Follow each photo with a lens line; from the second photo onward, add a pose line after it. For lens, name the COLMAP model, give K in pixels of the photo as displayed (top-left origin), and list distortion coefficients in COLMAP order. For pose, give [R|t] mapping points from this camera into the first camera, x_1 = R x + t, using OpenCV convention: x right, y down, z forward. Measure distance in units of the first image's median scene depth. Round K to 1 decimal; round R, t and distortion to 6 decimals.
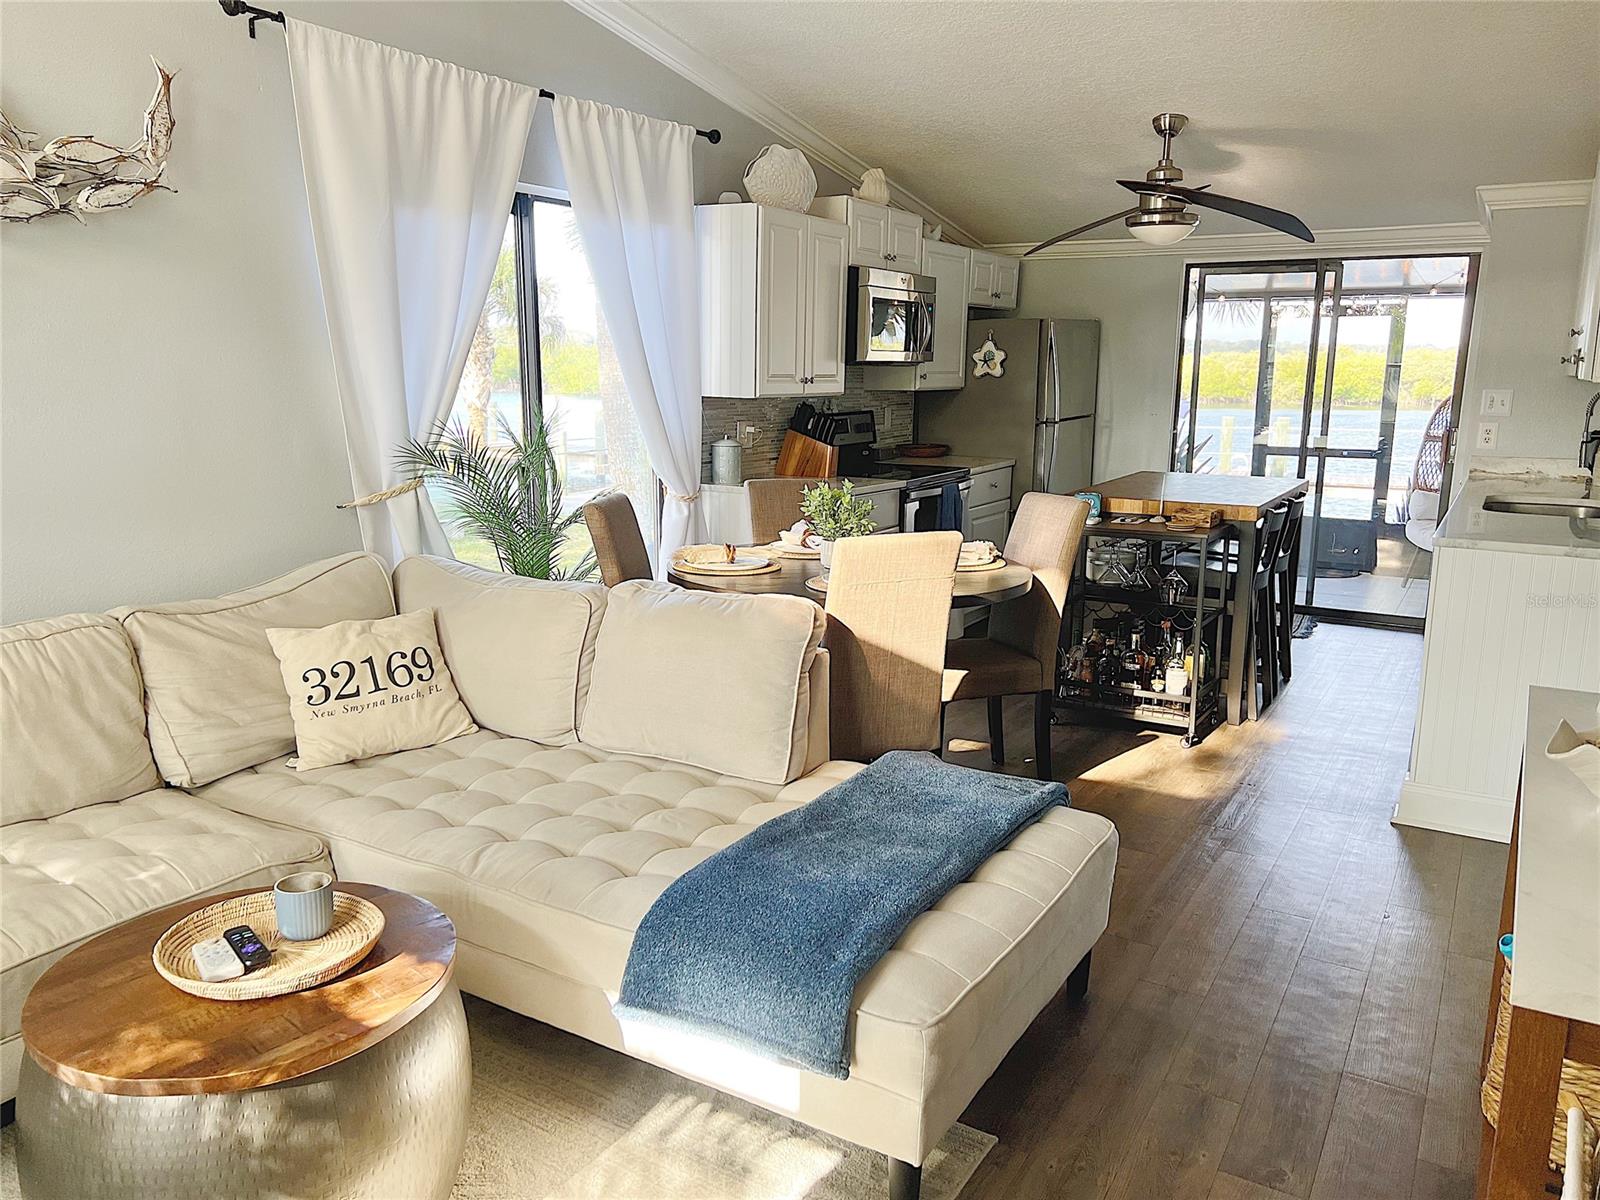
lens RADIAL K [[1207.4, 0, 800.0], [0, 1207.4, 600.0], [0, 0, 1]] dist [0.080697, -0.094187]
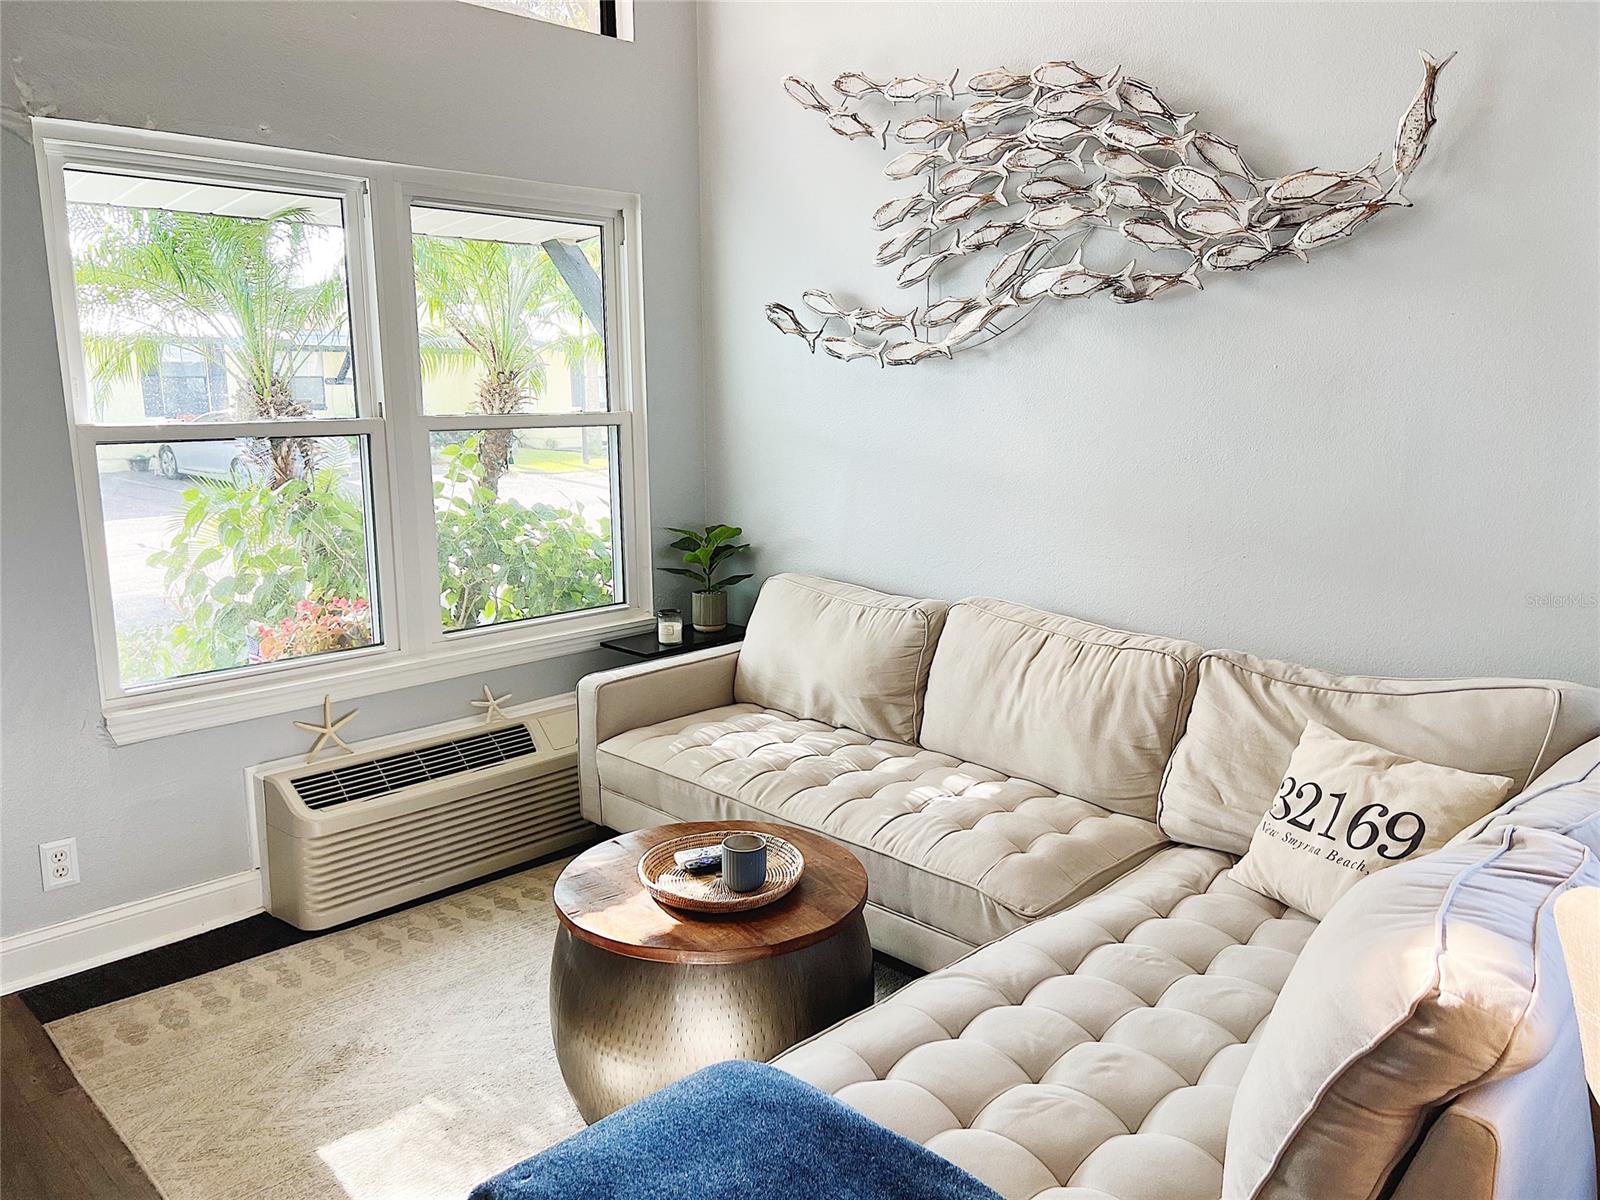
lens RADIAL K [[1215.9, 0, 800.0], [0, 1215.9, 600.0], [0, 0, 1]] dist [0.034684, -0.071761]
pose [[-0.239100, 0.163768, -0.957085, 0.445506], [-0.186338, 0.959615, 0.210753, -0.170018], [0.952948, 0.228732, -0.198928, 0.827781]]
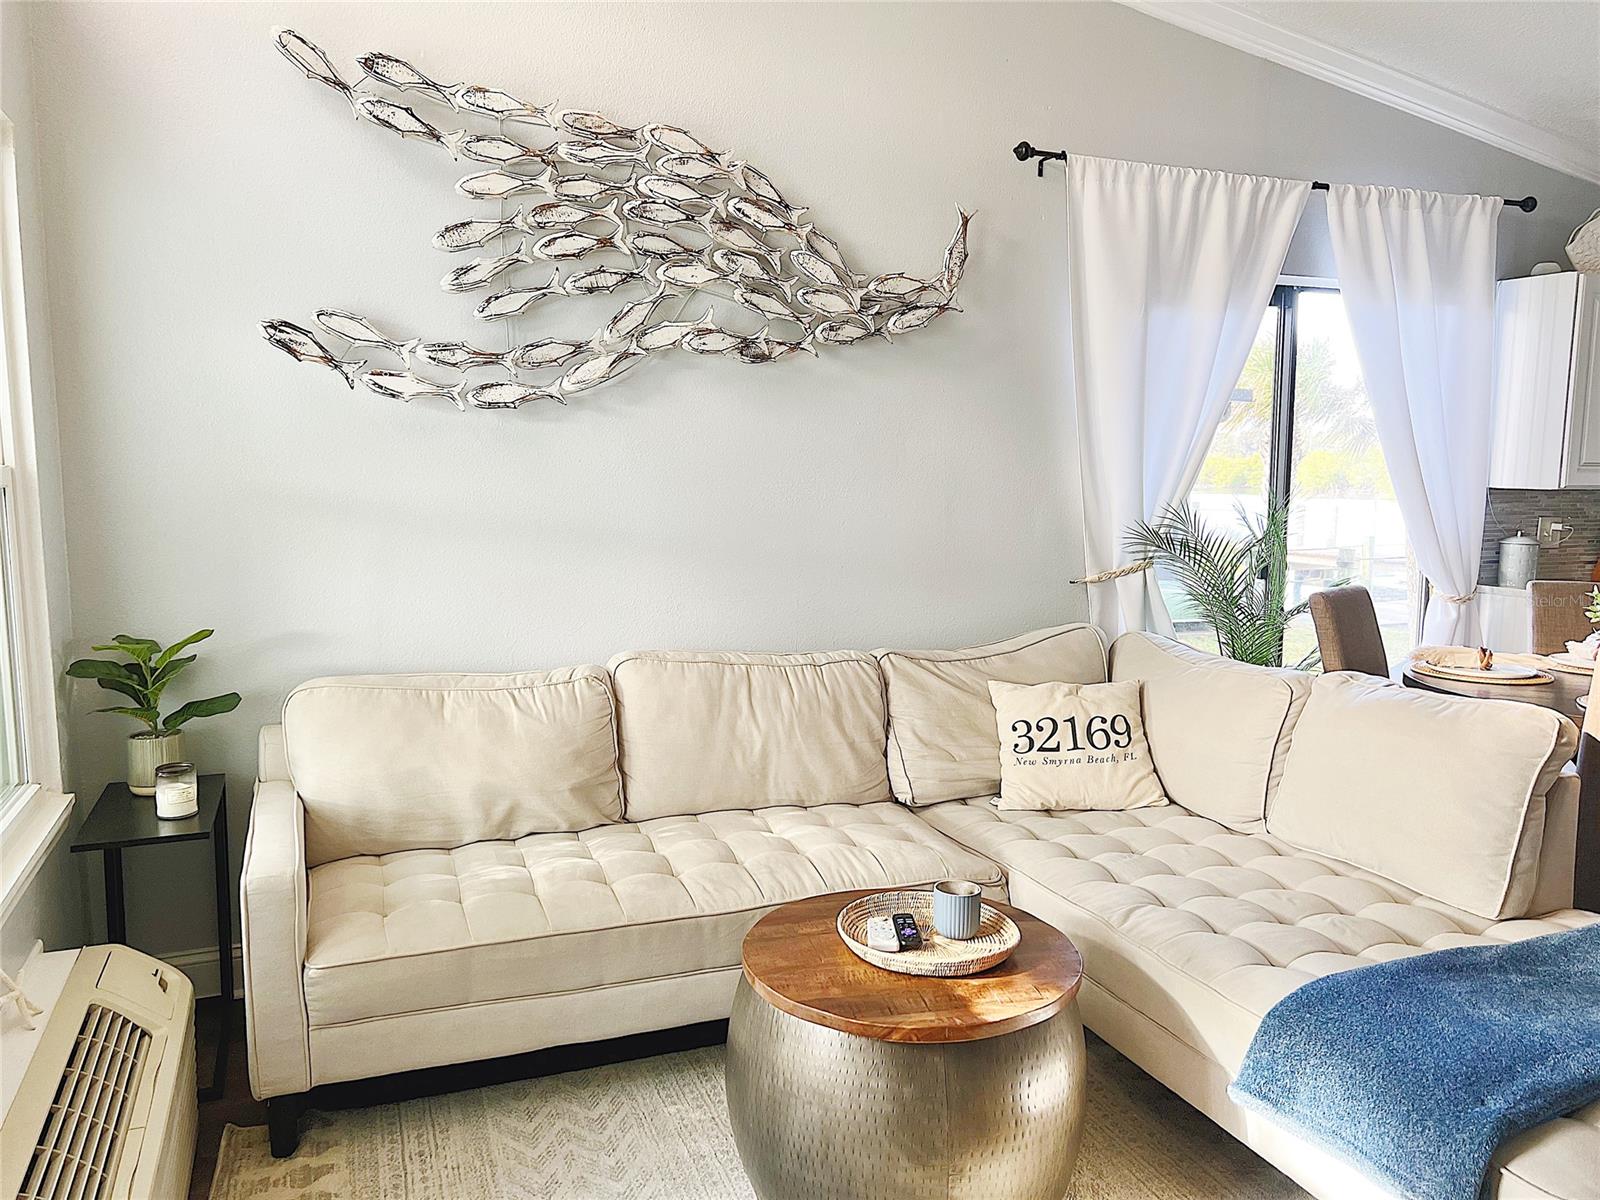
lens RADIAL K [[1220.5, 0, 800.0], [0, 1220.5, 600.0], [0, 0, 1]] dist [0.048087, -0.073709]
pose [[0.799112, 0.061776, -0.598000, 0.099962], [-0.112207, 0.992553, -0.047407, 0.022748], [0.590618, 0.104984, 0.800093, -0.024465]]
